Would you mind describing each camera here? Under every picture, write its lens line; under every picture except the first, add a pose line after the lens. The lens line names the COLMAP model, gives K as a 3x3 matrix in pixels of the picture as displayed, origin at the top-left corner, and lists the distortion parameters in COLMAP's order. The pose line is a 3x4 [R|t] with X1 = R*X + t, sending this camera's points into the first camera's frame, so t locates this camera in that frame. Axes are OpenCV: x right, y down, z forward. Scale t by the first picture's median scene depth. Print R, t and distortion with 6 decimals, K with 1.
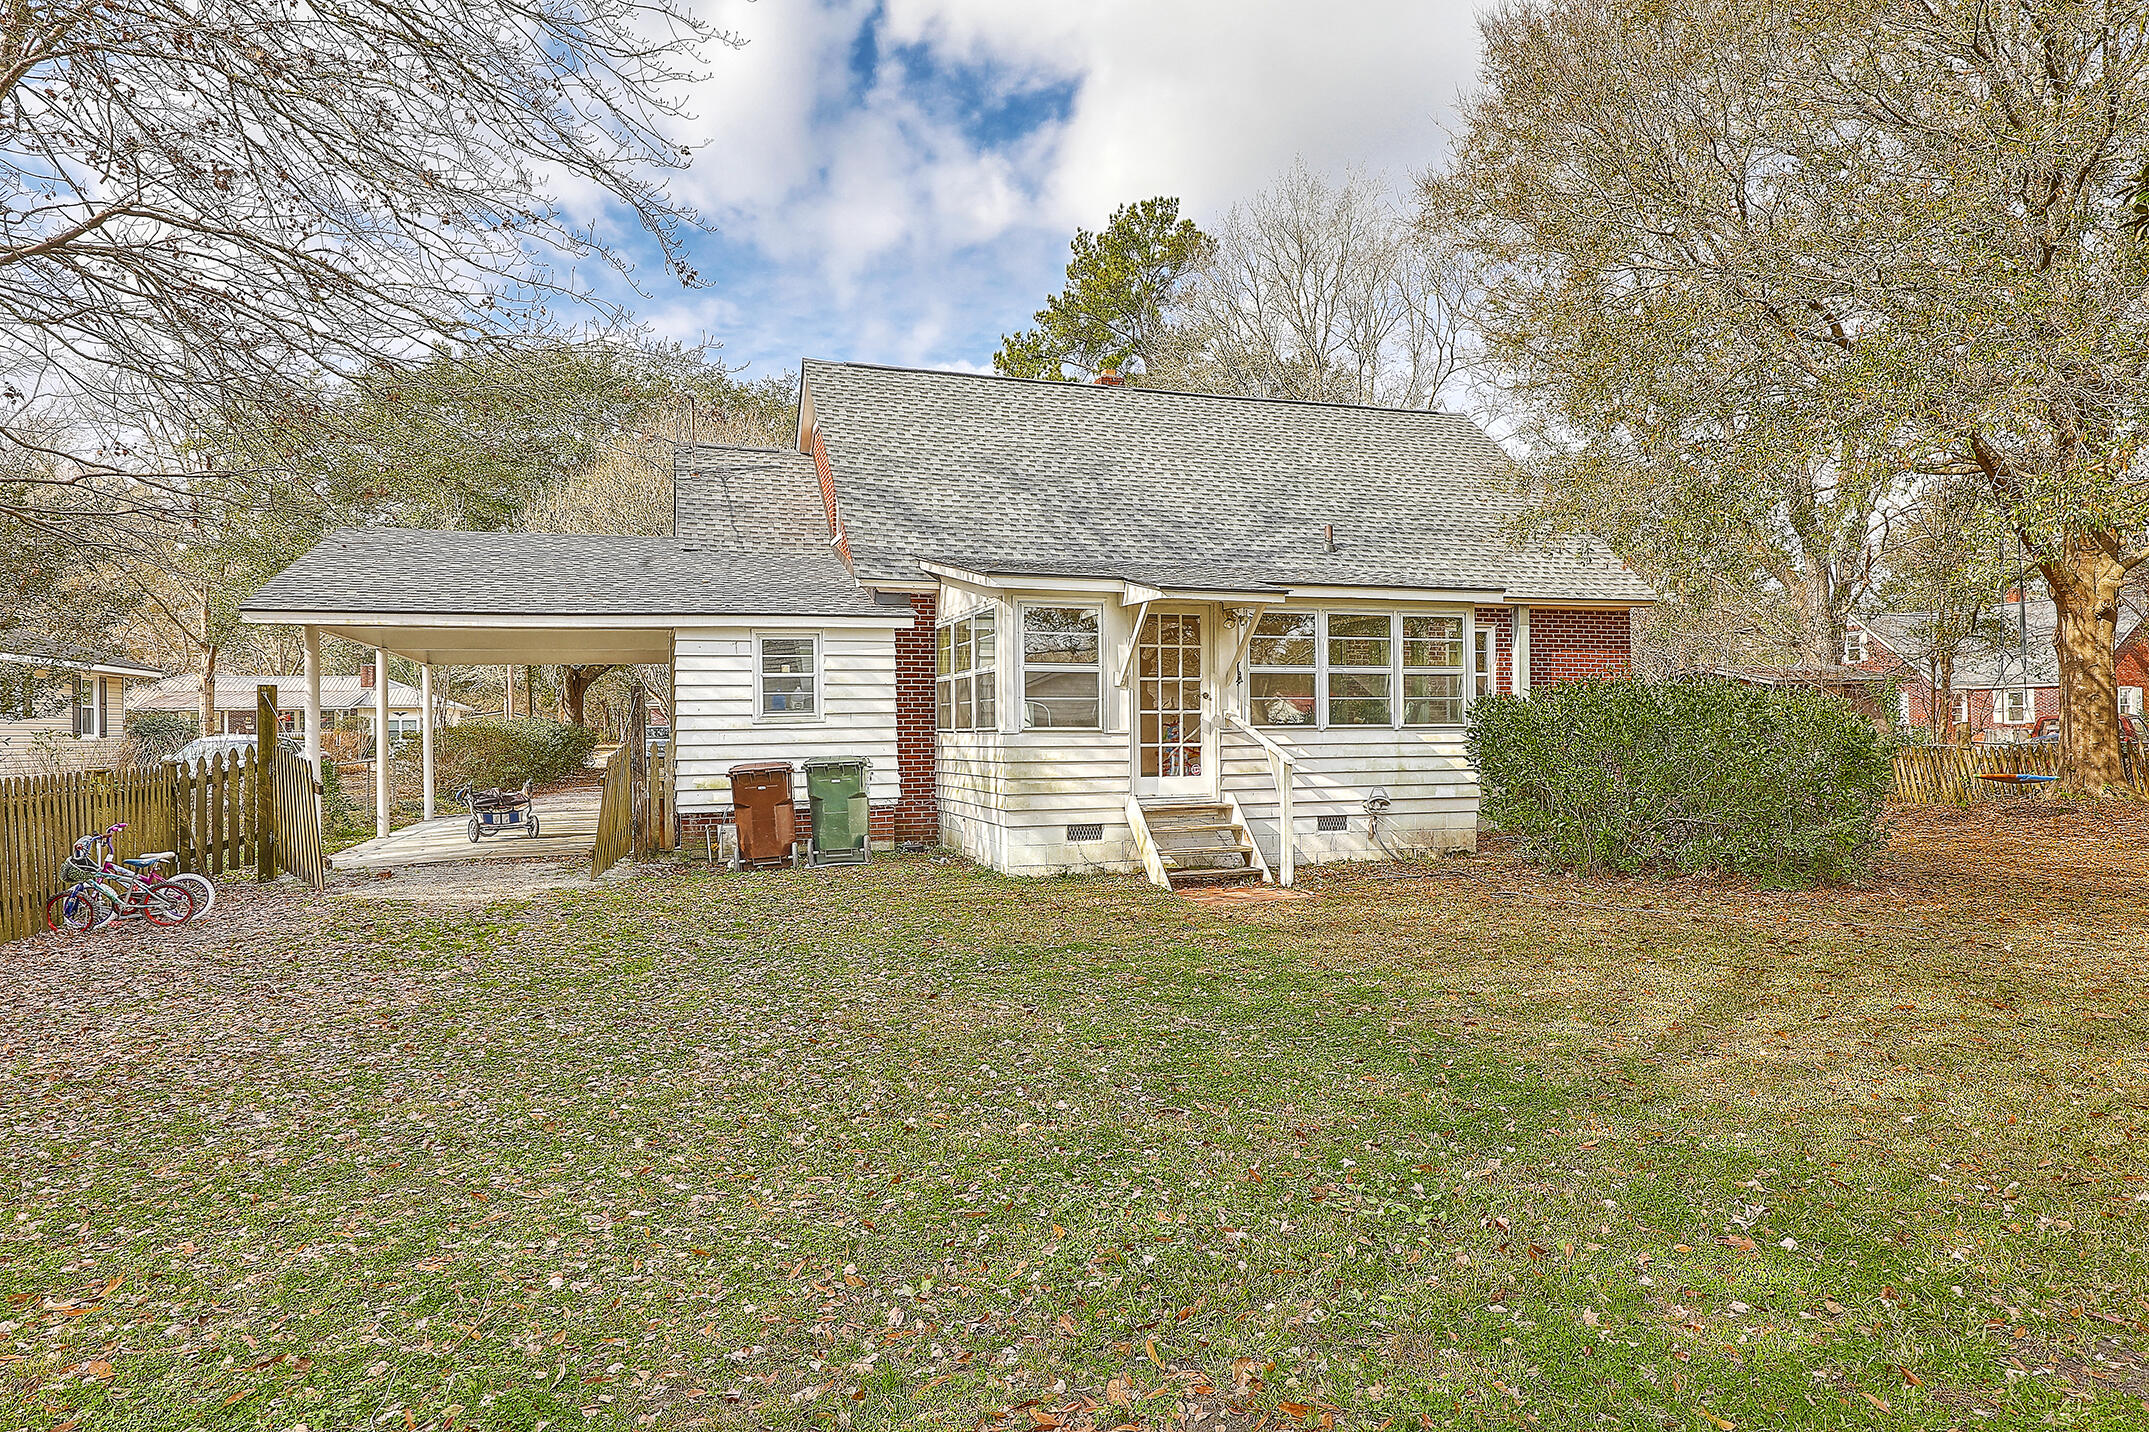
lens RADIAL K [[1249.9, 0, 1074.5], [0, 1249.9, 716.0], [0, 0, 1]] dist [-0.000524, -0.000129]
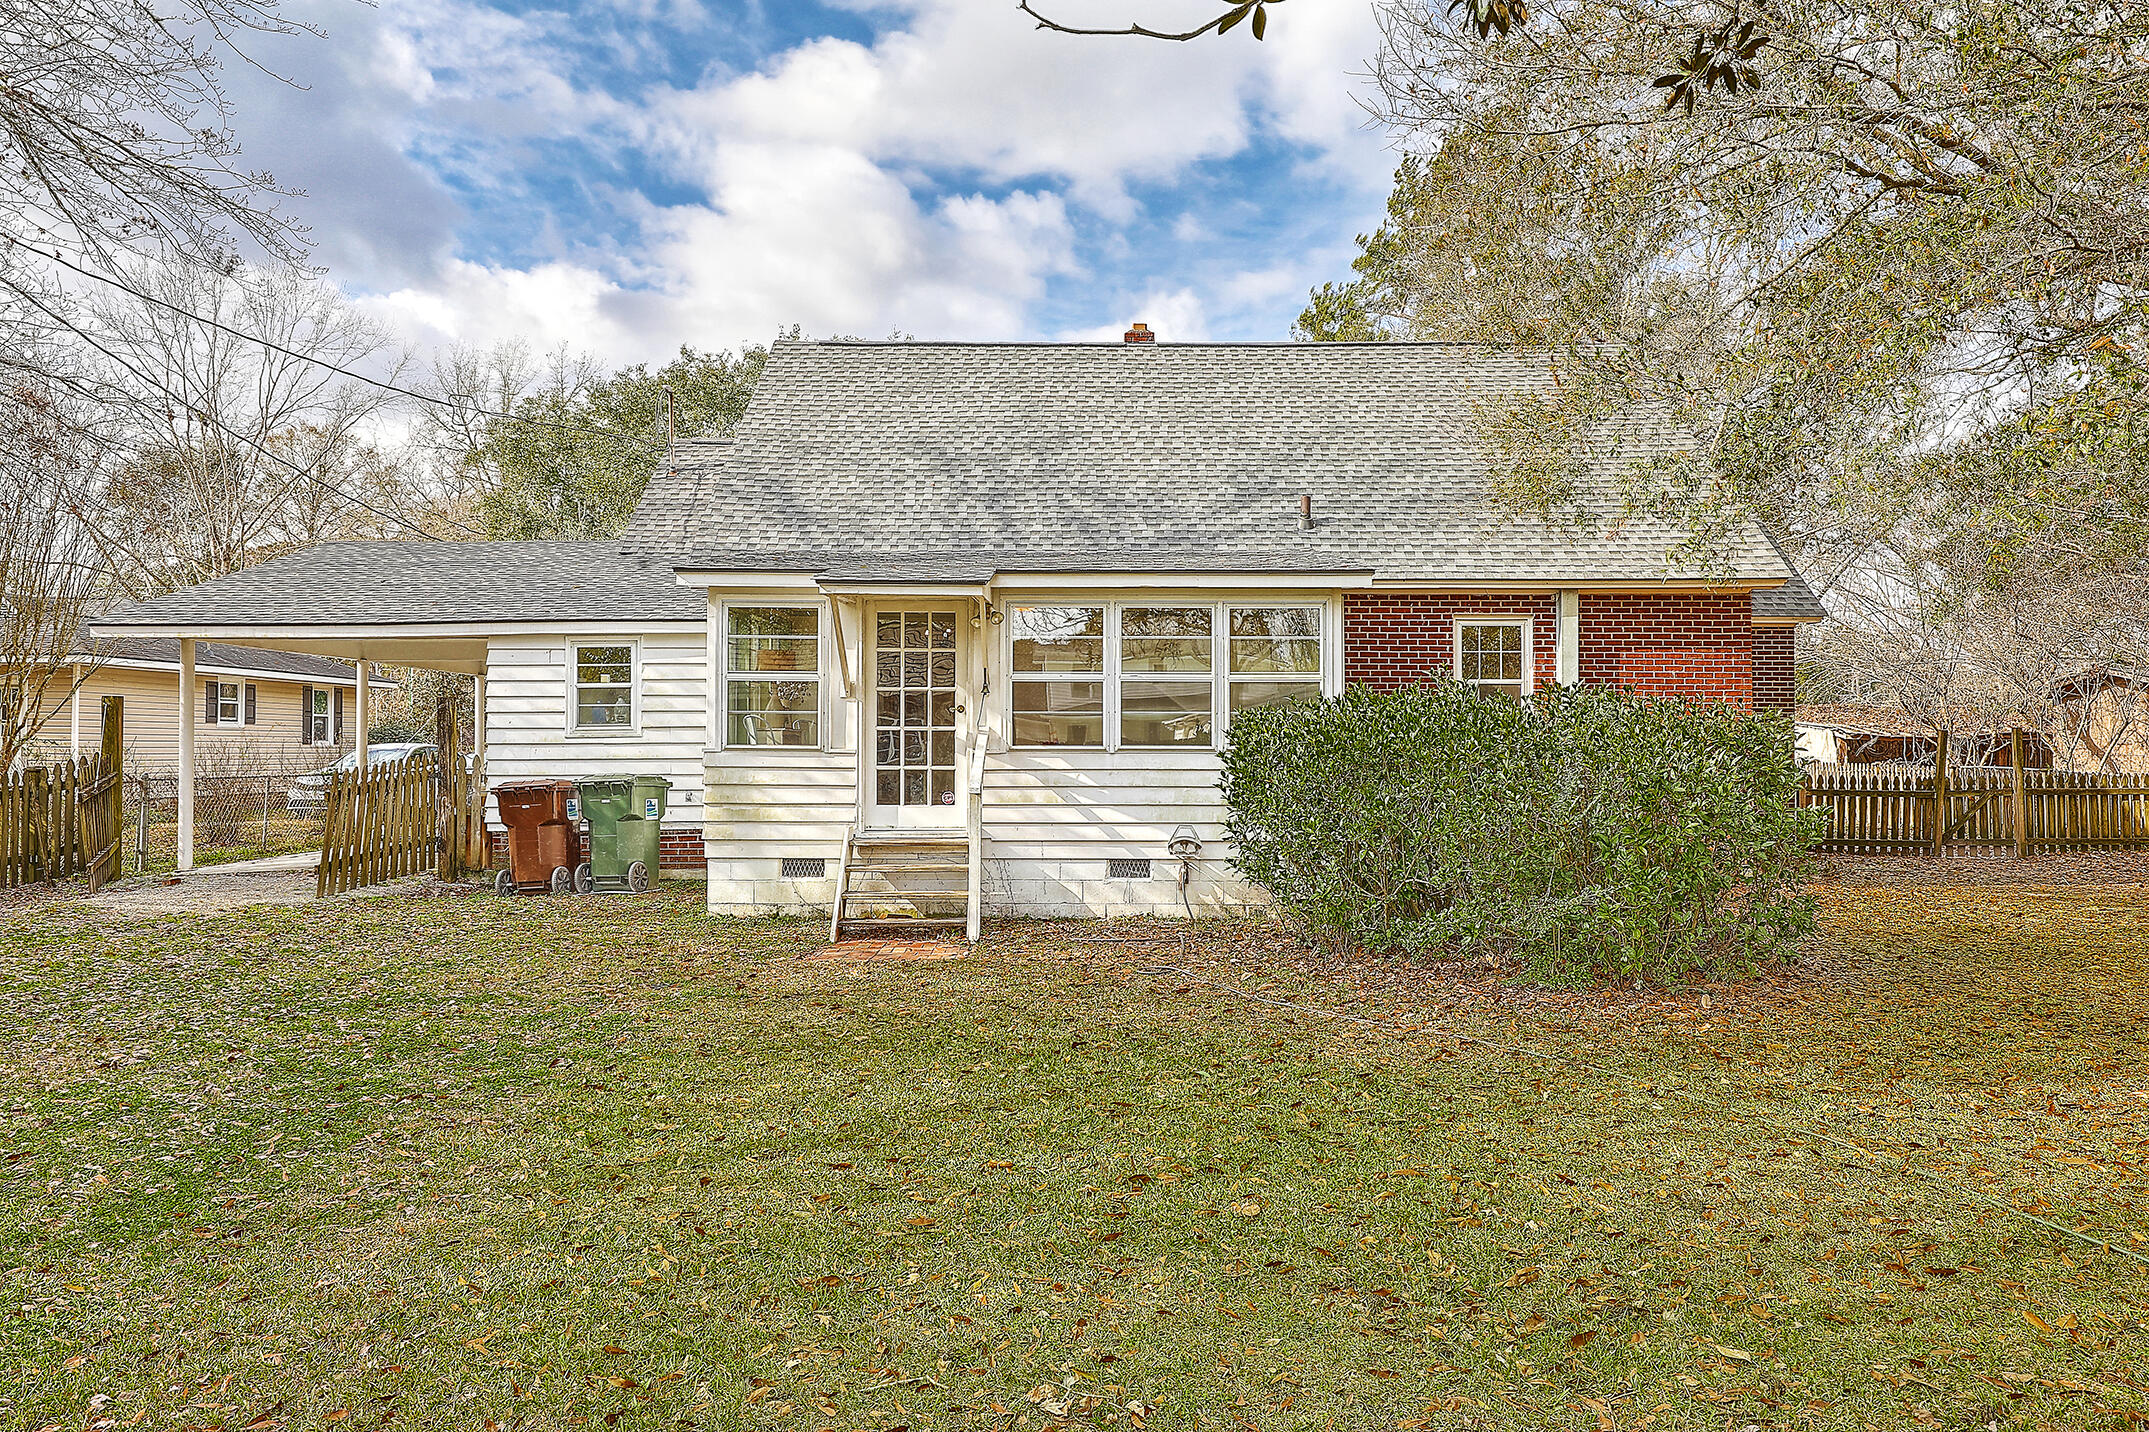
lens RADIAL K [[1412.5, 0, 1074.5], [0, 1412.5, 716.0], [0, 0, 1]] dist [0.004425, 0.000474]
pose [[0.945178, 0.004239, -0.326527, 0.468455], [-0.007292, 0.999940, -0.008127, -0.004345], [0.326473, 0.010063, 0.945153, 0.131882]]
